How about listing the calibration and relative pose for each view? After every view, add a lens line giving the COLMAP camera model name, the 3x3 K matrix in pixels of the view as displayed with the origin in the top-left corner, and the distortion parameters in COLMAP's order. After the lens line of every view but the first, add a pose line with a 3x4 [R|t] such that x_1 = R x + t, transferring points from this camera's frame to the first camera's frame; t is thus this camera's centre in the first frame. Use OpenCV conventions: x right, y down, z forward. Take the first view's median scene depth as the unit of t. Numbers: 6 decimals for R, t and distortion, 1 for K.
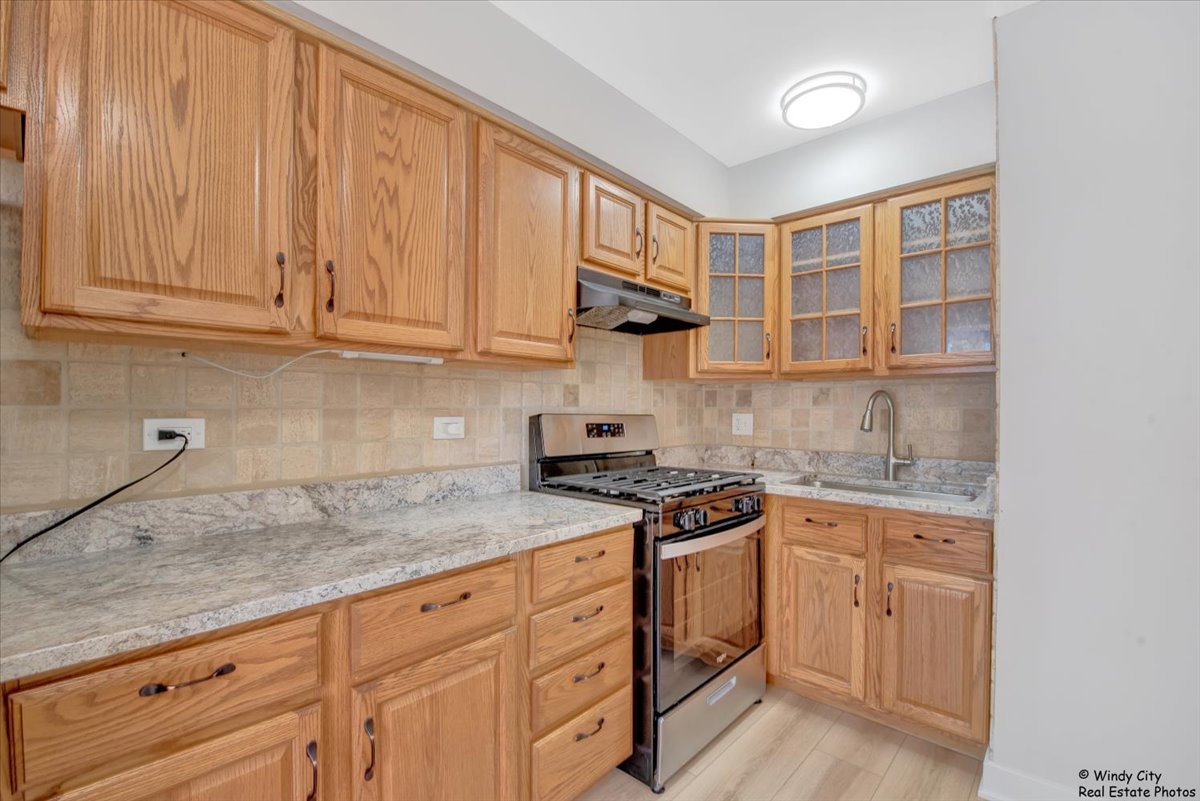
lens RADIAL K [[525.9, 0, 599.6], [0, 525.9, 409.6], [0, 0, 1]] dist [-0.007534, -0.000281]
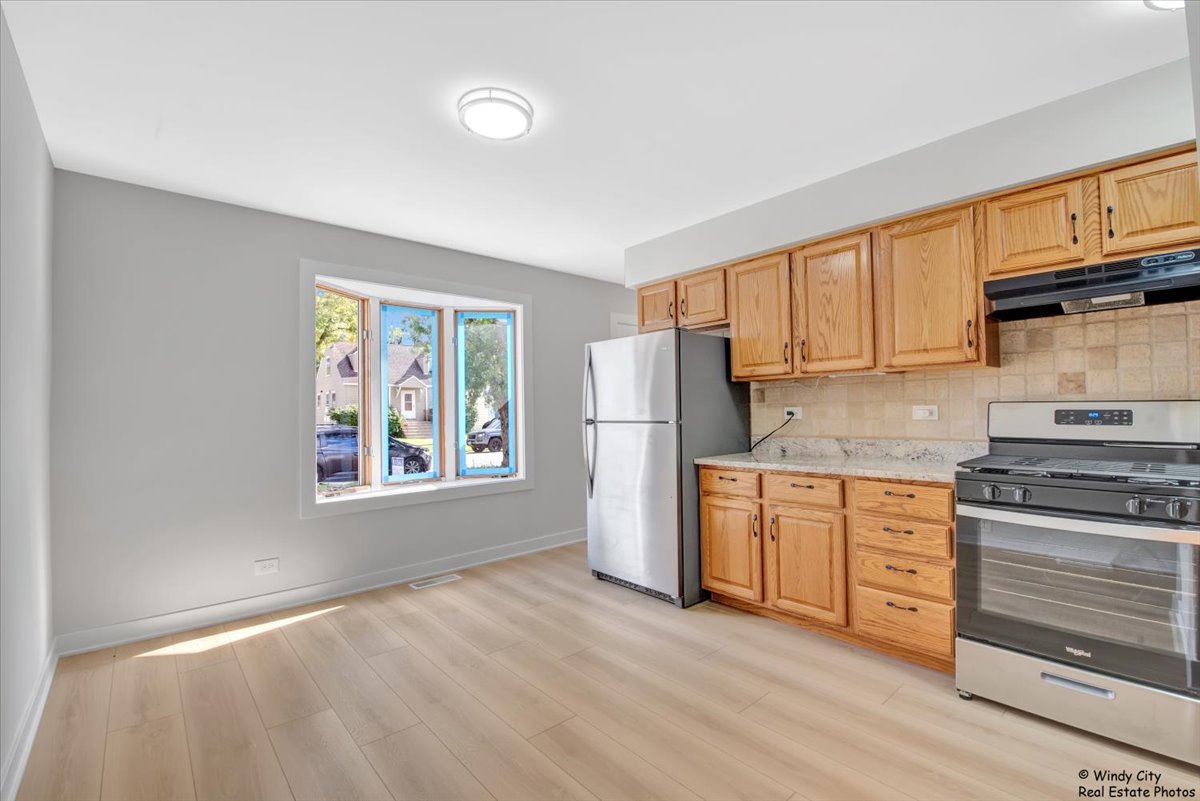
lens RADIAL K [[530.0, 0, 614.9], [0, 530.0, 403.5], [0, 0, 1]] dist [-0.015651, -0.000084]
pose [[-0.095894, -0.010646, -0.995335, 1.241542], [0.018043, 0.999760, -0.012431, 0.010865], [0.995228, -0.019151, -0.095679, 0.244175]]
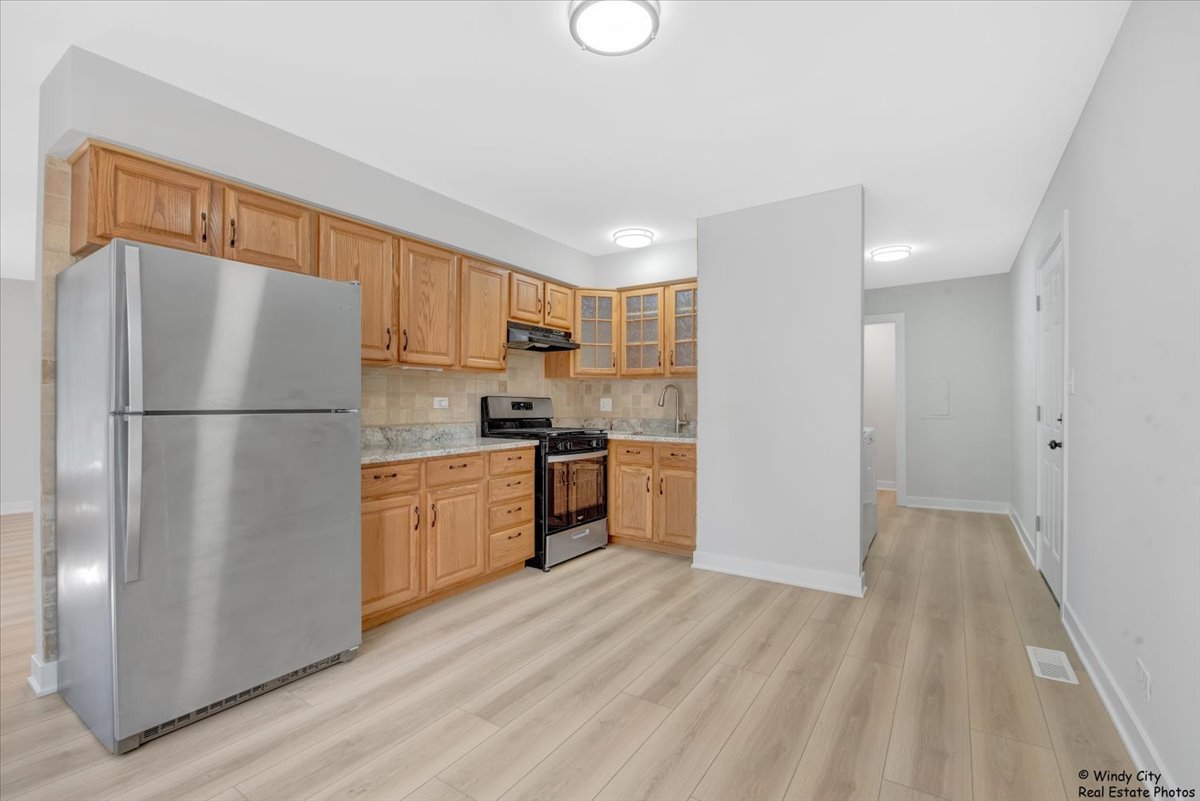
lens RADIAL K [[530.4, 0, 602.9], [0, 530.4, 403.9], [0, 0, 1]] dist [-0.001021, -0.000086]
pose [[0.987936, -0.000583, 0.154862, 0.002950], [0.000273, 0.999998, 0.002021, 0.032708], [-0.154863, -0.001954, 0.987934, -0.988008]]
